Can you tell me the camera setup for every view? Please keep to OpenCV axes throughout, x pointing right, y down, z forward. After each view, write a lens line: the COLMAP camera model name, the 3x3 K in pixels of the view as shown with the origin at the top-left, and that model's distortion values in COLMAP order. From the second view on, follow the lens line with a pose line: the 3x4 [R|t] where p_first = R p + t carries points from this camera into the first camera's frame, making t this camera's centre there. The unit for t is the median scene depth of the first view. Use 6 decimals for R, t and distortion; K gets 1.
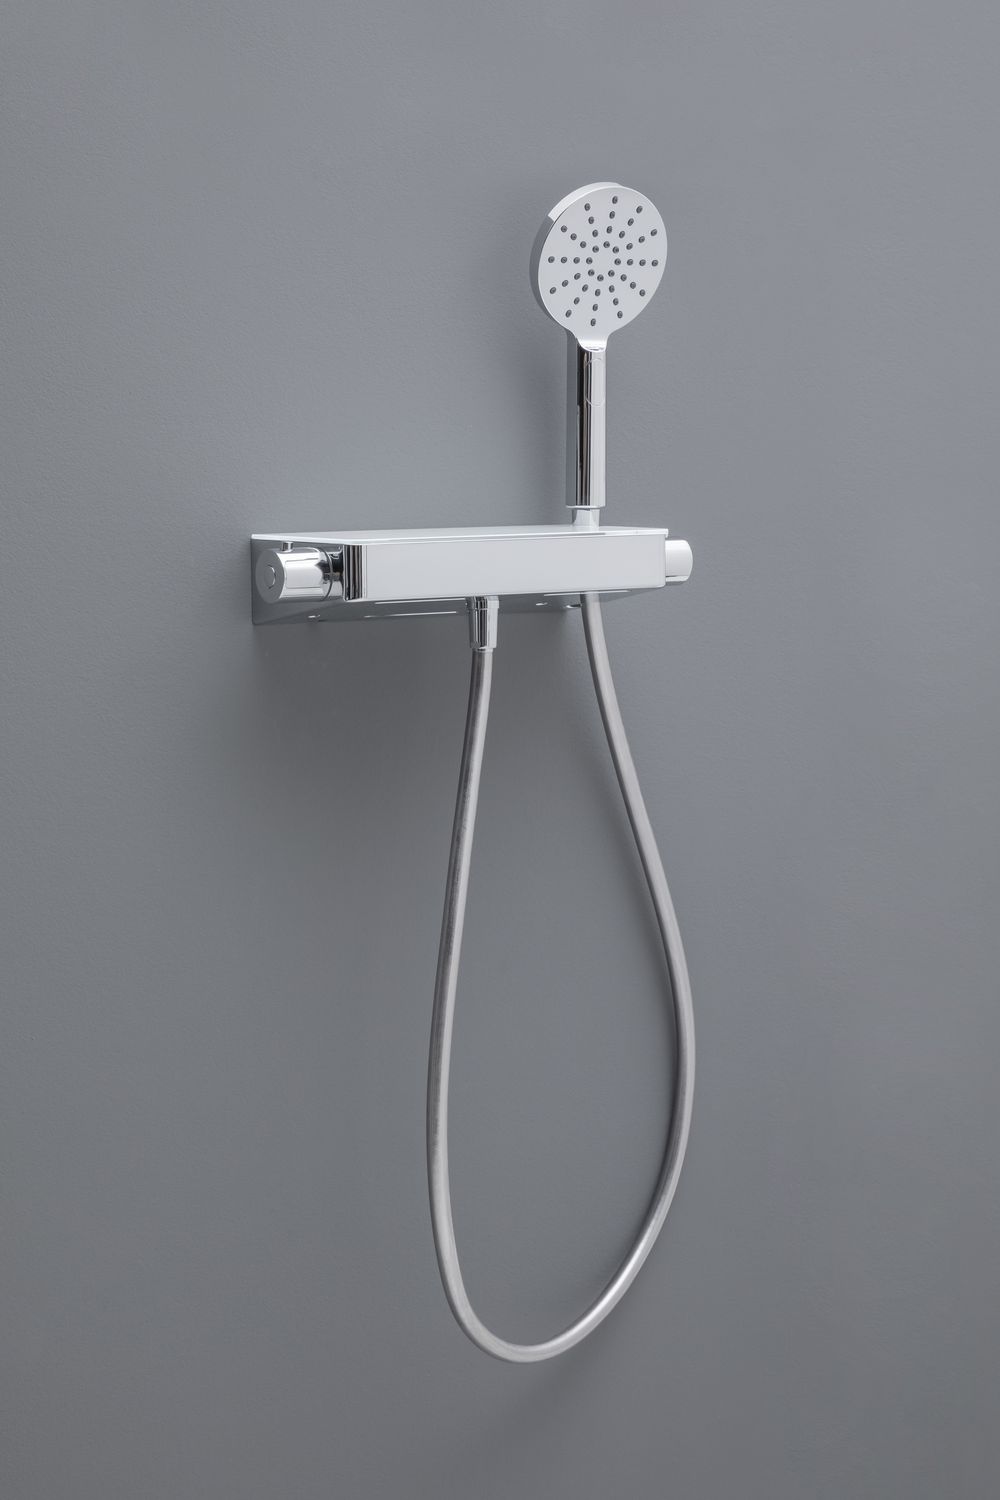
lens RADIAL K [[2772.1, 0, 503.0], [0, 2772.1, 744.8], [0, 0, 1]] dist [-0.027902, 0.000000]
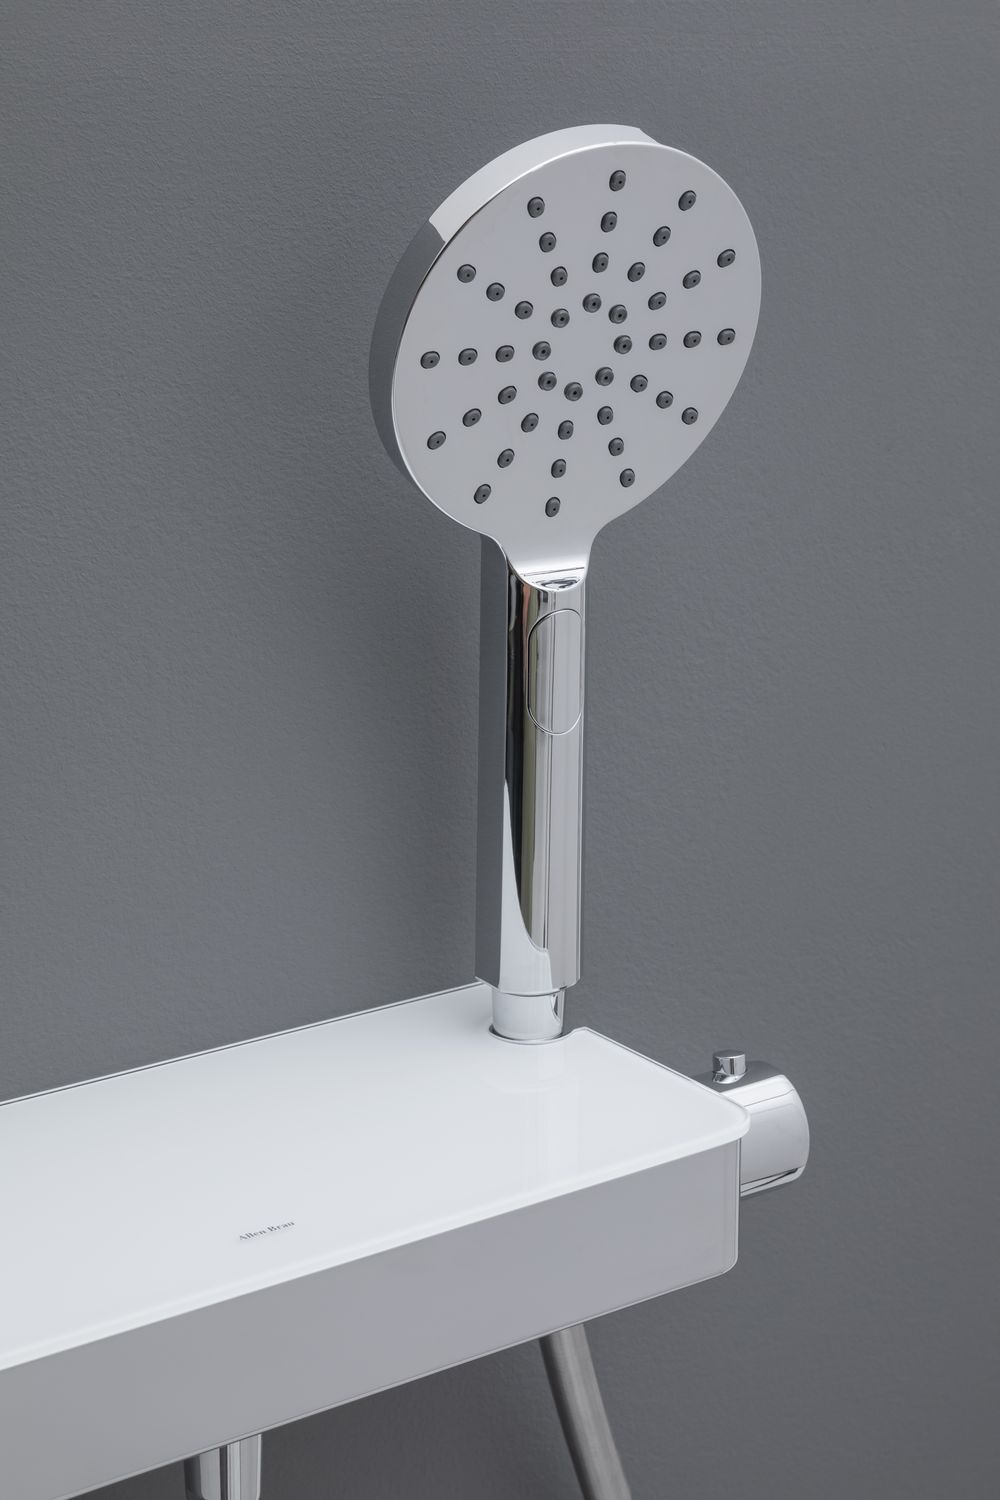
lens RADIAL K [[2772.1, 0, 510.0], [0, 2772.1, 737.8], [0, 0, 1]] dist [-0.027902, 0.000000]
pose [[0.999953, 0.008512, 0.004594, 0.025833], [-0.009103, 0.988726, 0.149457, -0.177516], [-0.003270, -0.149492, 0.988758, 0.642909]]
